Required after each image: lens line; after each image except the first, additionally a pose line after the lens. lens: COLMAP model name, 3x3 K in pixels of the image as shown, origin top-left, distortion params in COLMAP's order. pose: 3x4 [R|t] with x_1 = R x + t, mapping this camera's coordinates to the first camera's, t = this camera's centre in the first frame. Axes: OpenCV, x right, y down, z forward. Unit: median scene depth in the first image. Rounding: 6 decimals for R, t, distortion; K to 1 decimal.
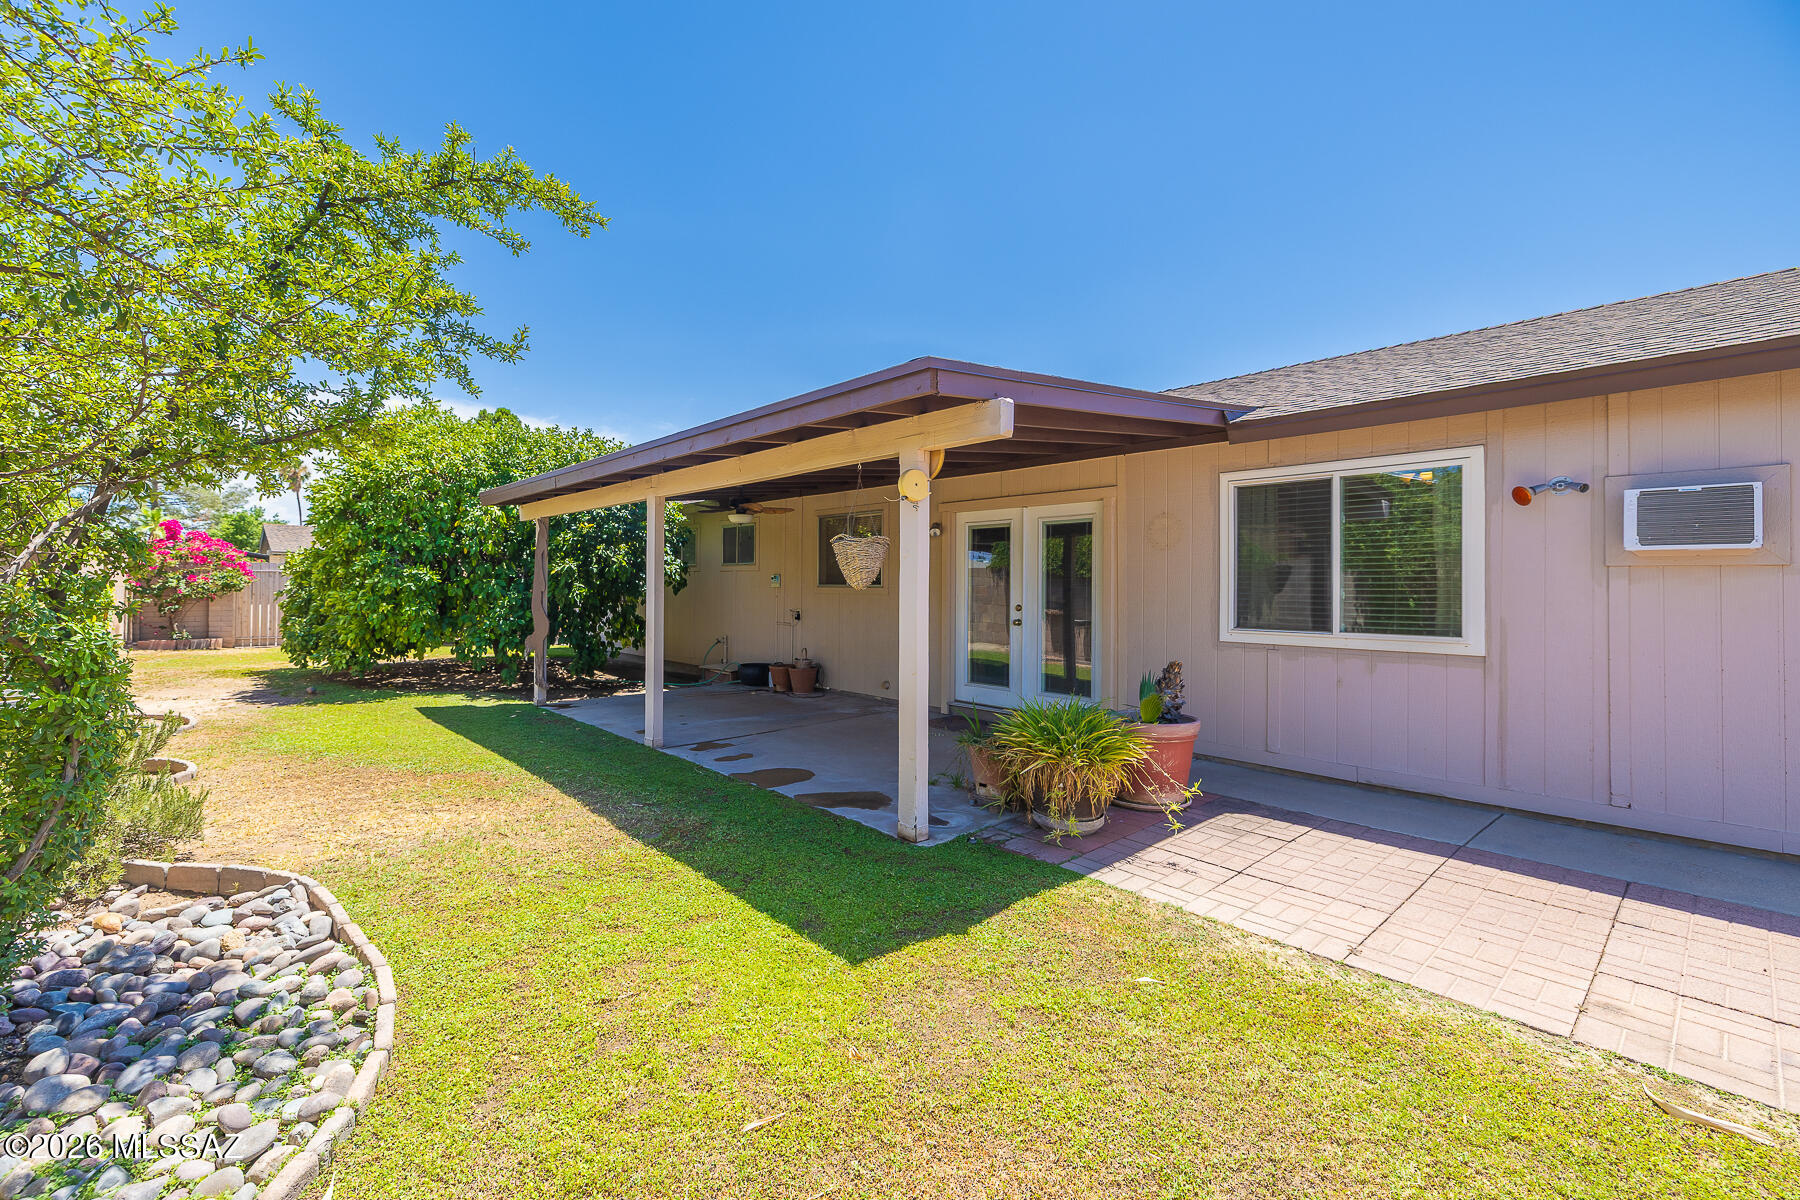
lens RADIAL K [[772.4, 0, 853.3], [0, 772.4, 577.1], [0, 0, 1]] dist [-0.001364, -0.000666]
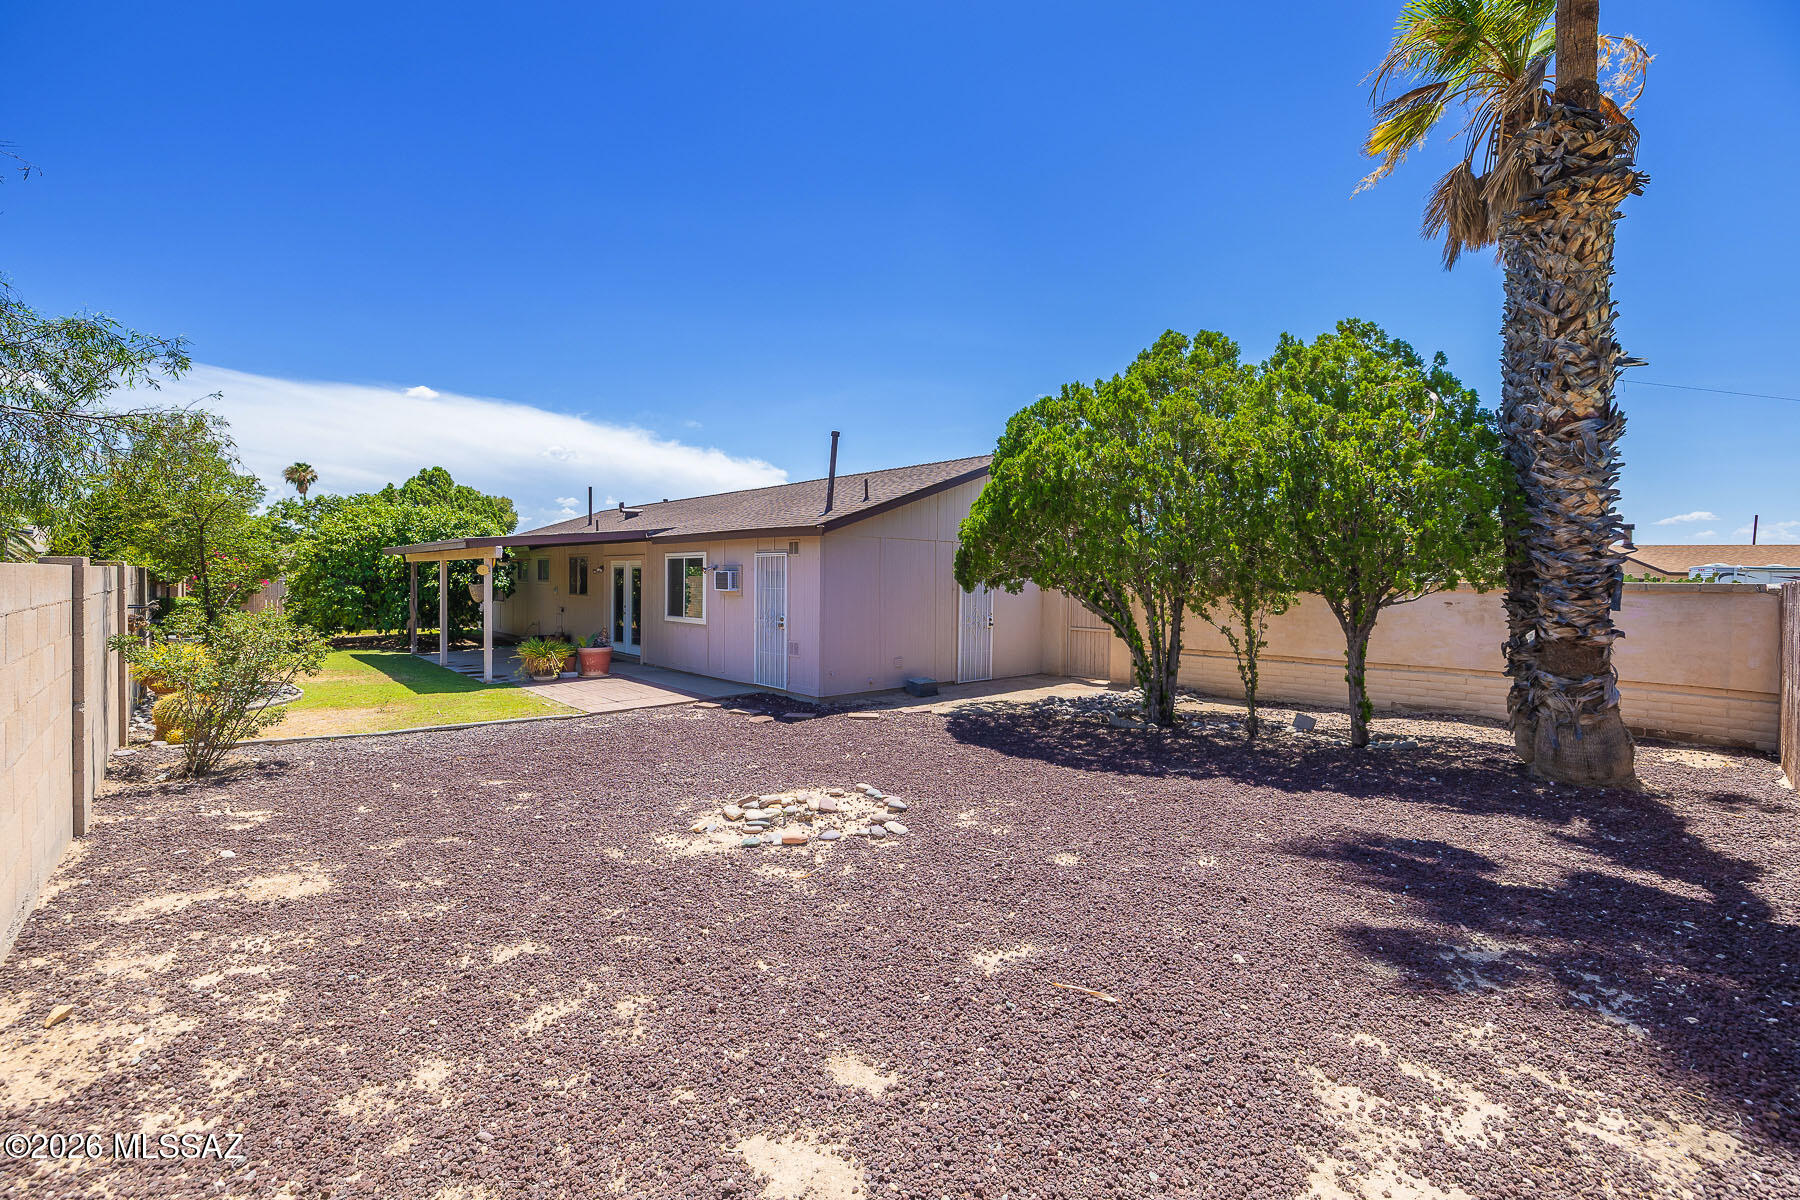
lens RADIAL K [[772.4, 0, 897.2], [0, 772.4, 586.9], [0, 0, 1]] dist [-0.001364, -0.000666]
pose [[0.999506, -0.003303, 0.031243, 0.862828], [0.002449, 0.999623, 0.027360, -0.070027], [-0.031321, -0.027270, 0.999137, -1.144334]]
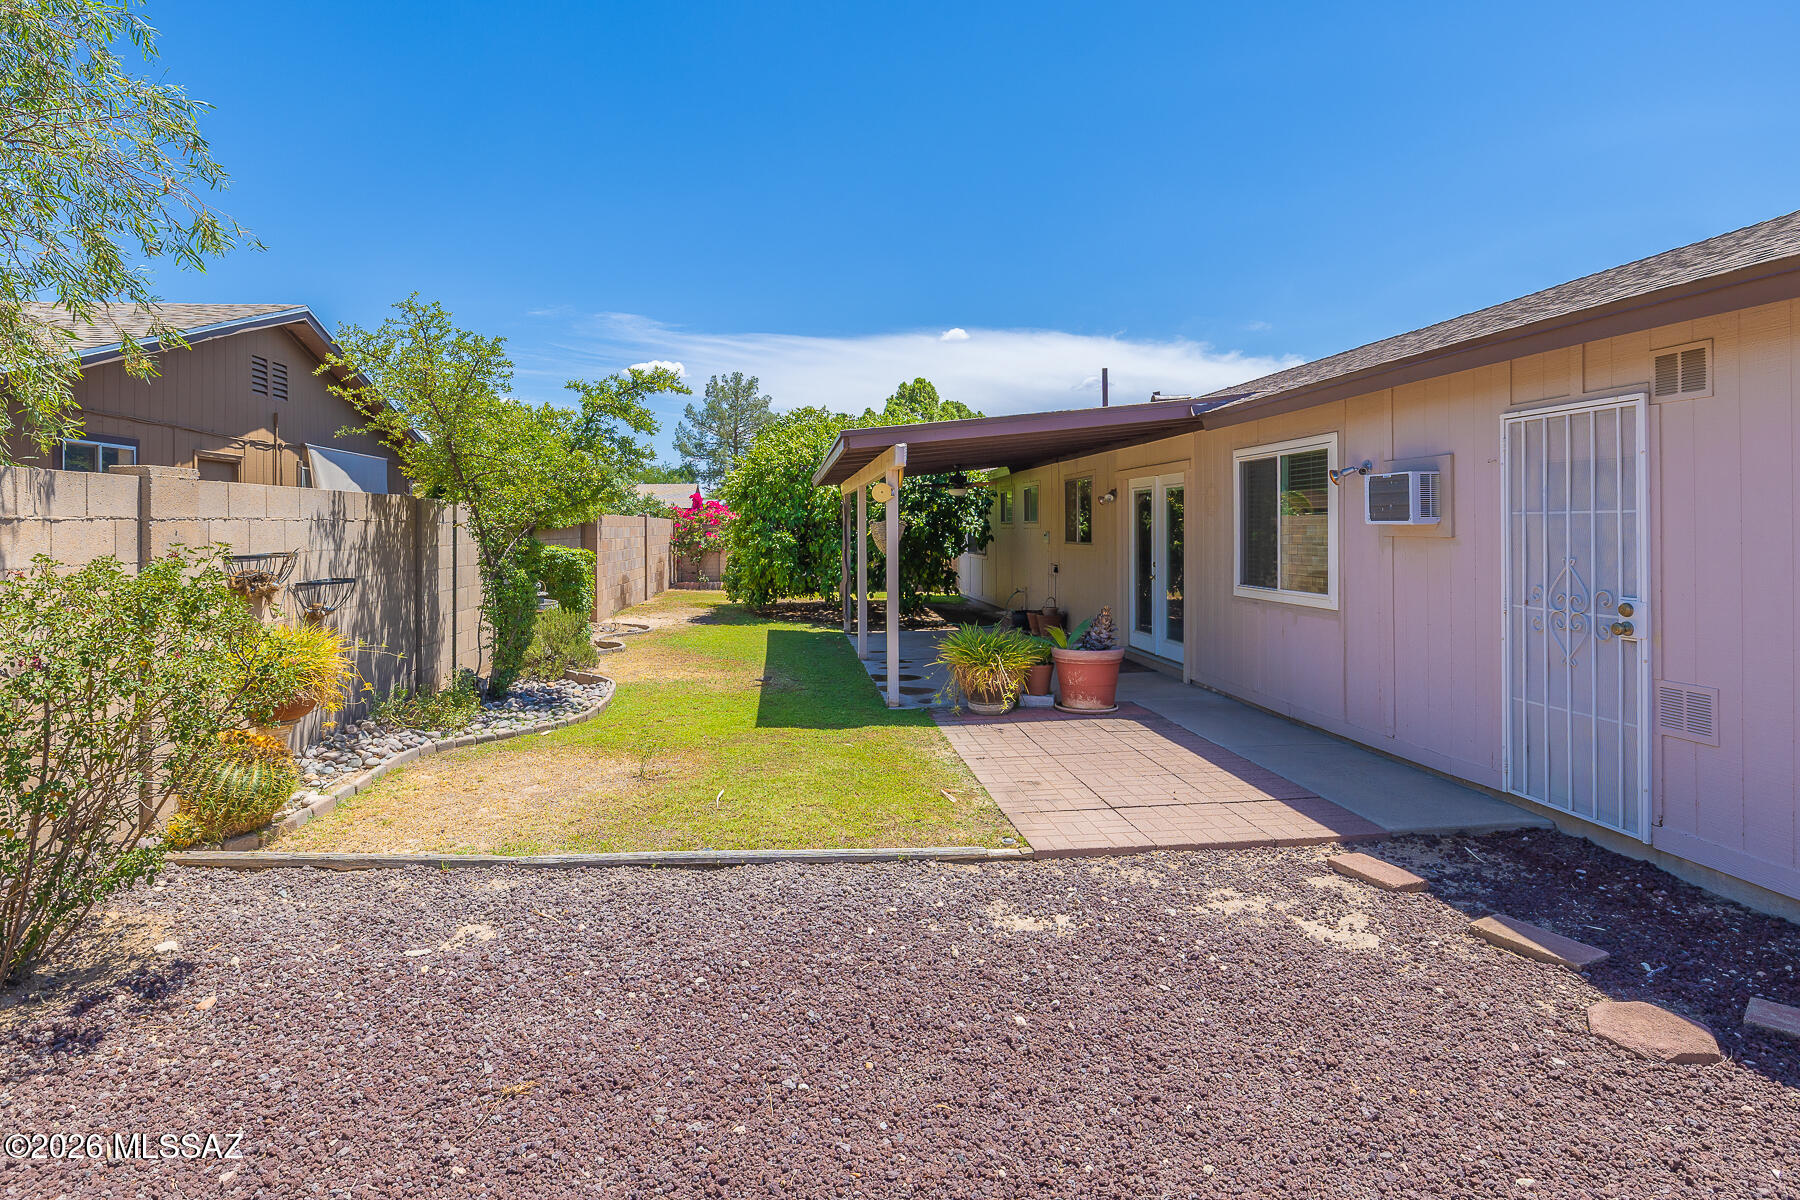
lens RADIAL K [[945.7, 0, 860.2], [0, 945.7, 529.3], [0, 0, 1]] dist [-0.038118, 0.000175]
pose [[0.808519, -0.014645, -0.588288, 0.638895], [0.021966, 0.999745, 0.005301, -0.027497], [0.588061, -0.017208, 0.808634, -0.348865]]
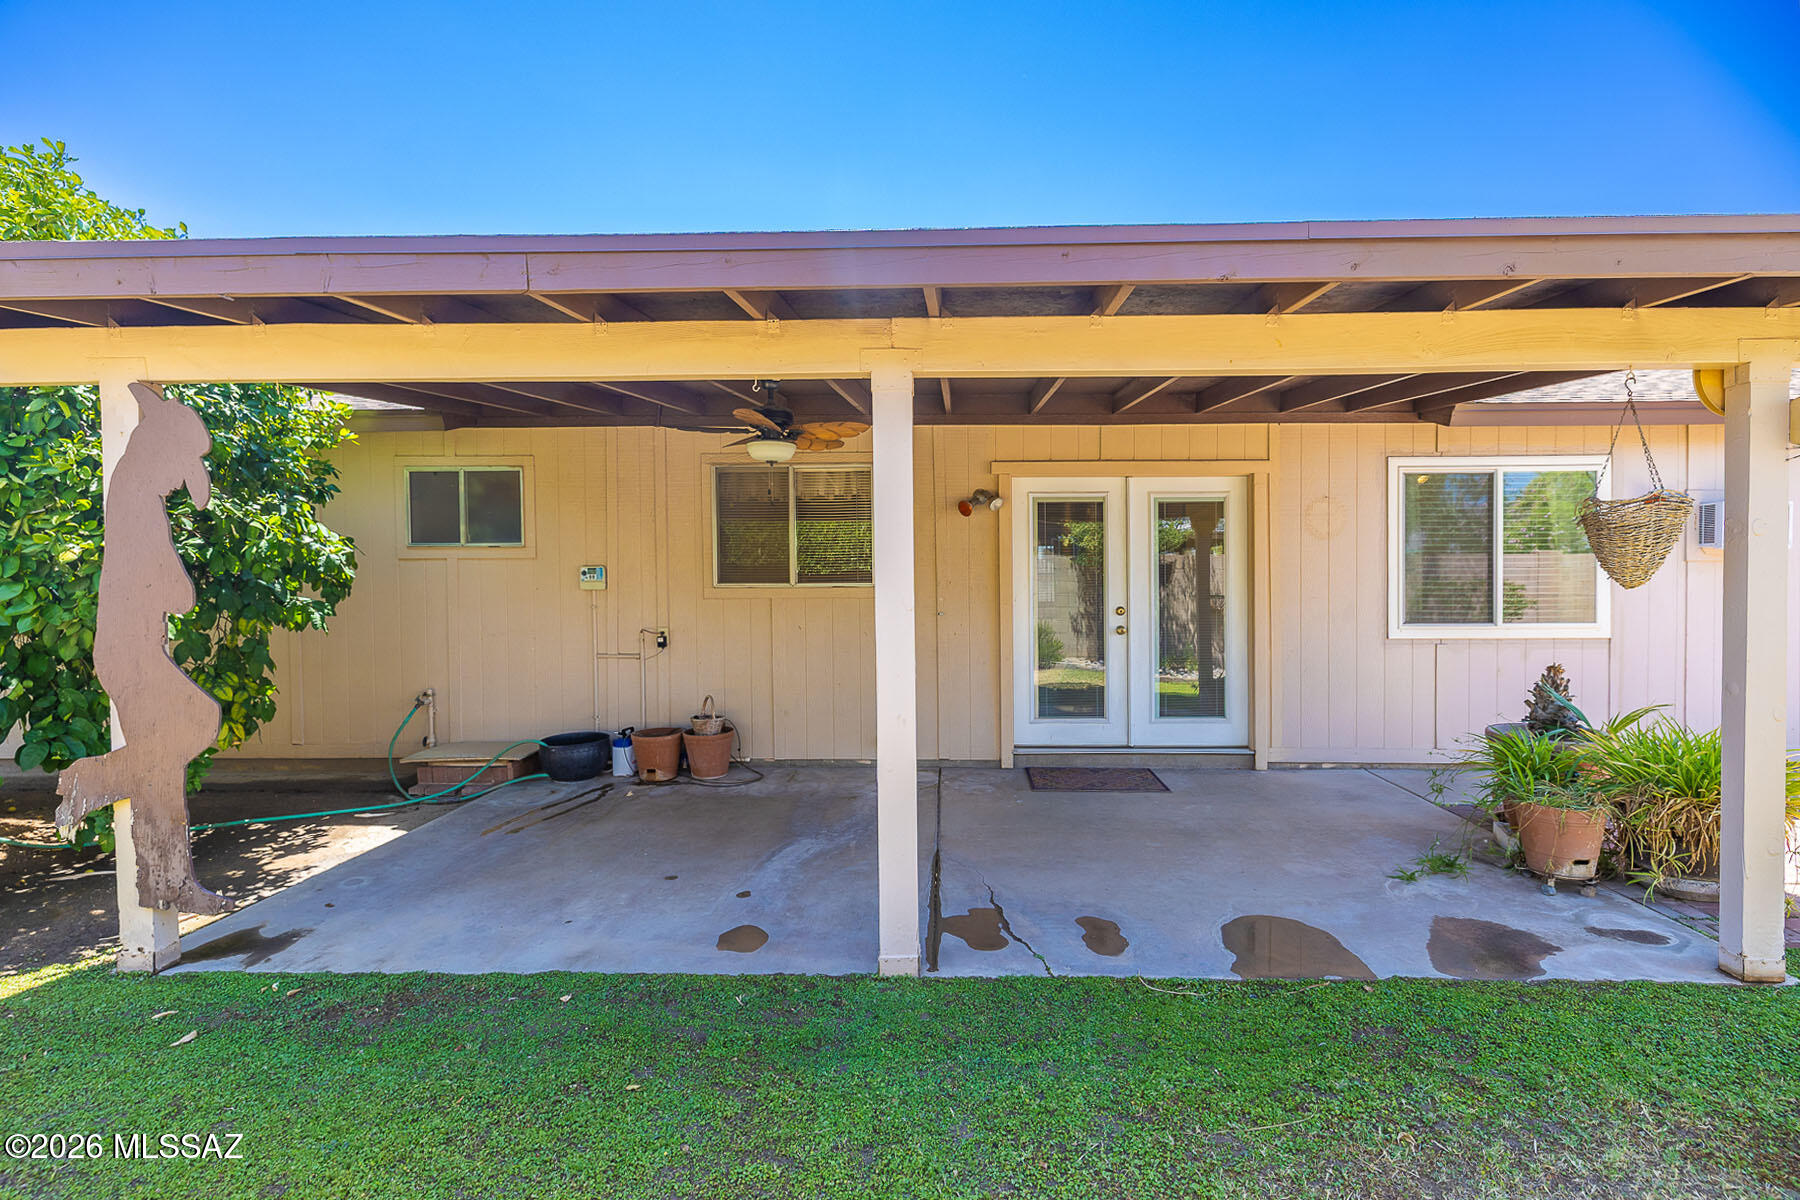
lens RADIAL K [[772.4, 0, 900.0], [0, 772.4, 596.9], [0, 0, 1]] dist [-0.001364, -0.000666]
pose [[0.663459, -0.033715, 0.747453, -0.457891], [0.001313, 0.999035, 0.043897, -0.006798], [-0.748212, -0.028142, 0.662863, 0.618780]]
